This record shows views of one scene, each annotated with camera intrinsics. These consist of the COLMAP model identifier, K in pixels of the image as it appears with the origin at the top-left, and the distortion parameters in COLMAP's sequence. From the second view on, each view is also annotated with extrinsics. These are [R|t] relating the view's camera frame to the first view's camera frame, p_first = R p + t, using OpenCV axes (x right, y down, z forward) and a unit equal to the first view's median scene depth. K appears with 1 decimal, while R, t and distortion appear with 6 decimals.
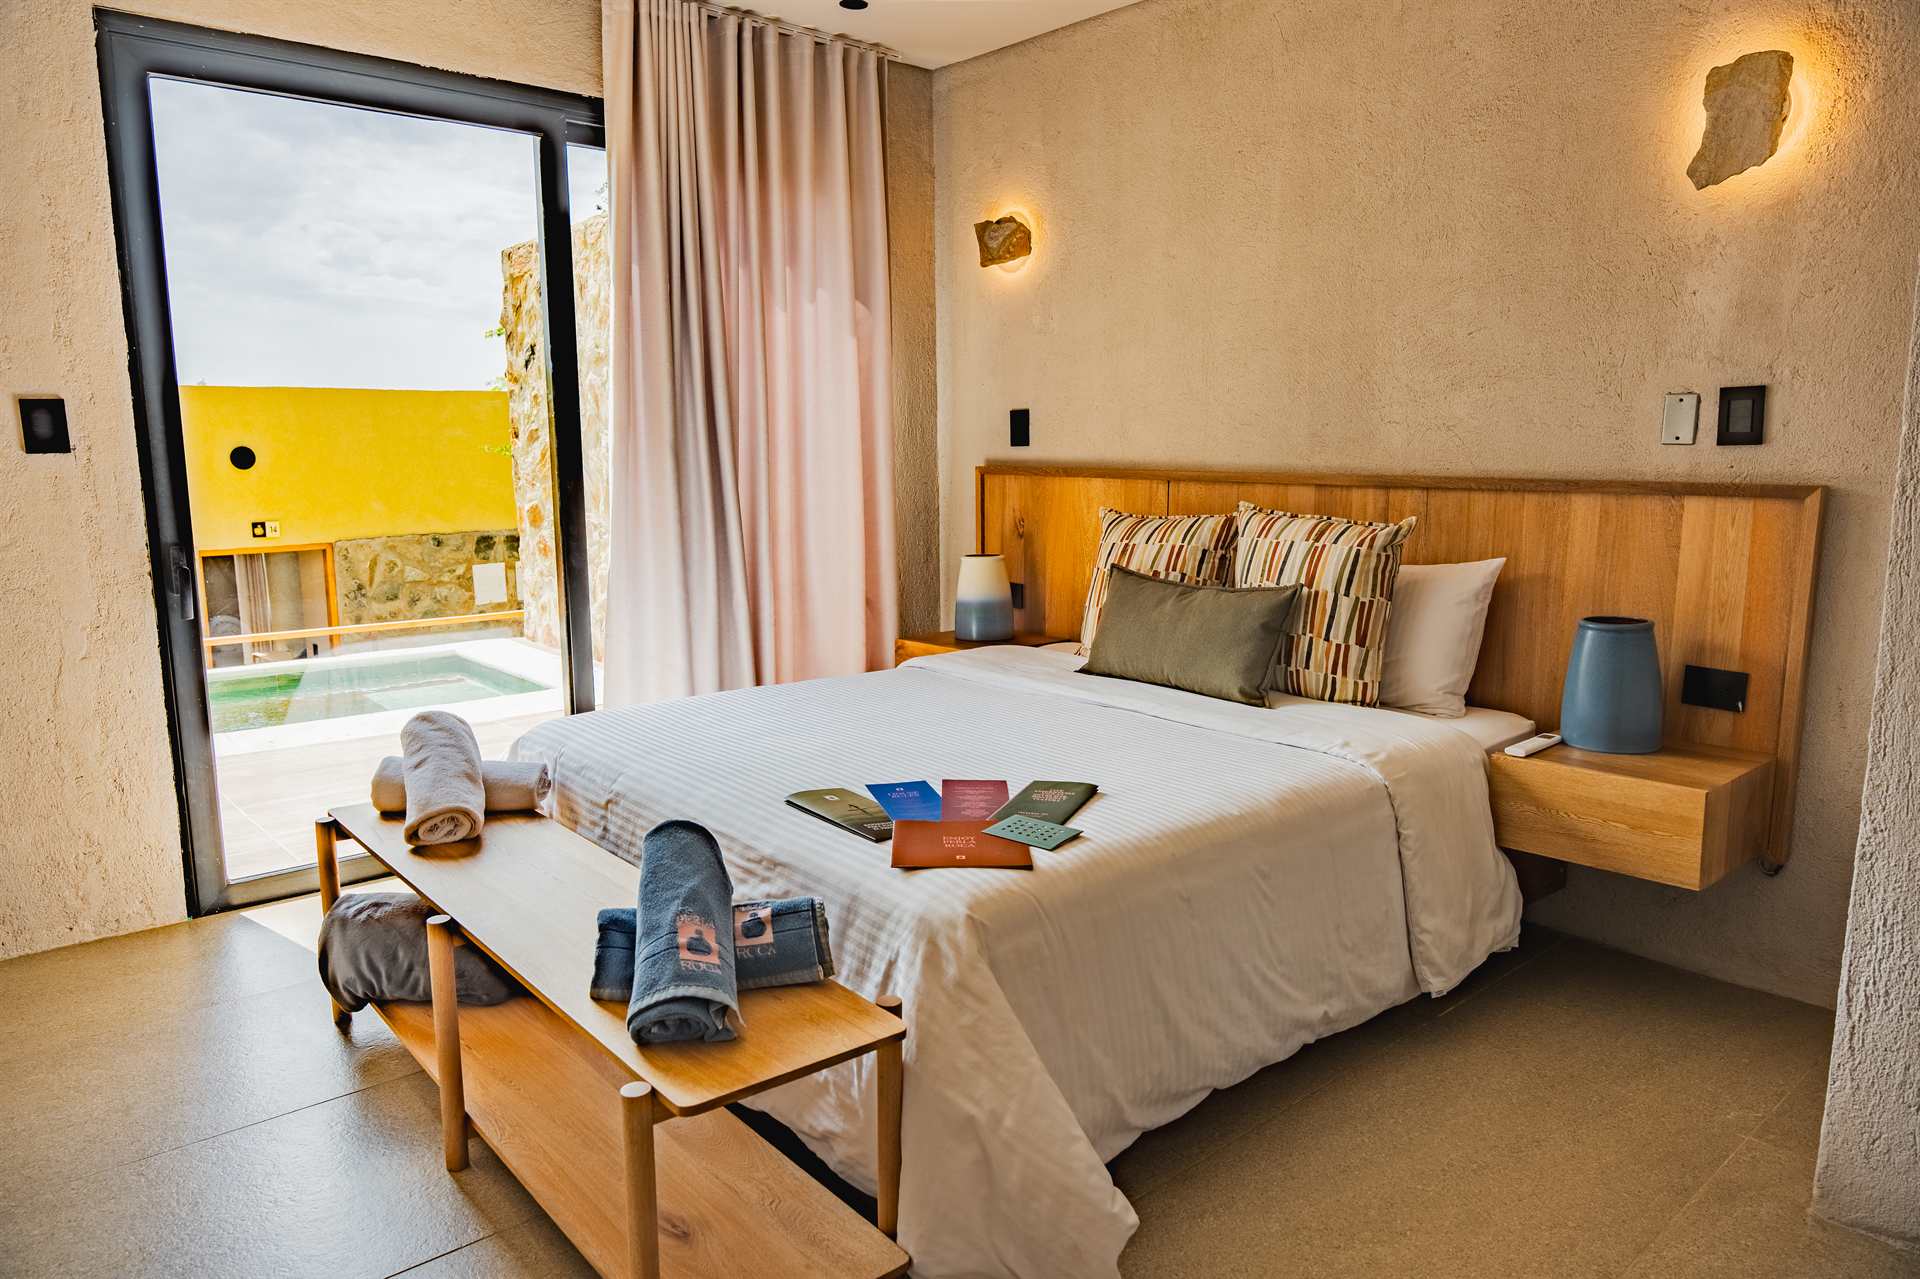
lens RADIAL K [[1280.2, 0, 961.9], [0, 1280.2, 650.1], [0, 0, 1]] dist [0.008514, -0.030074]
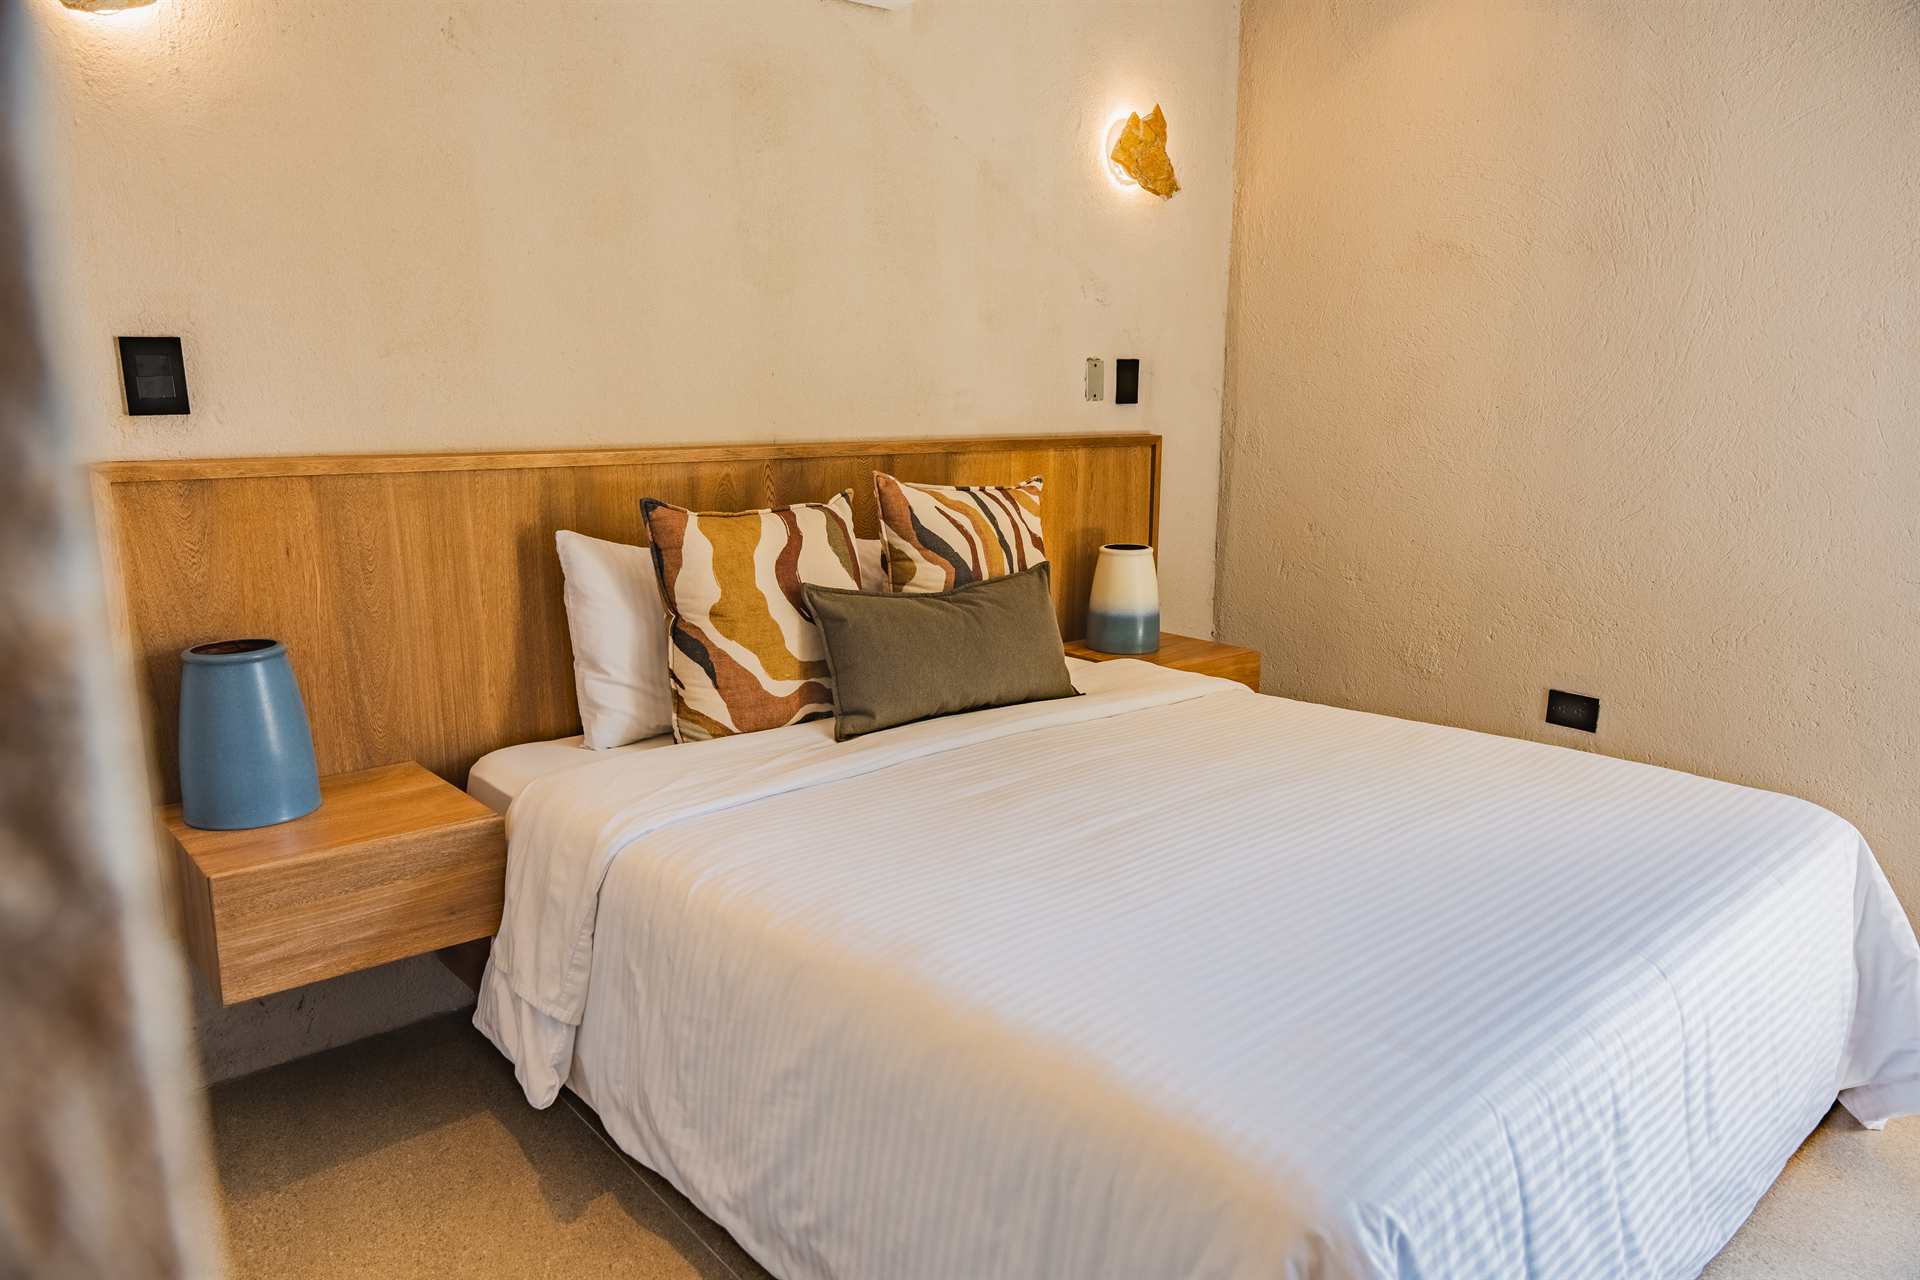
lens RADIAL K [[1280.2, 0, 961.9], [0, 1280.2, 650.6], [0, 0, 1]] dist [0.008514, -0.030074]
pose [[-0.051329, -0.190372, 0.980369, -0.675492], [0.167146, 0.966179, 0.196368, -0.183025], [-0.984595, 0.173944, -0.017773, 1.121689]]
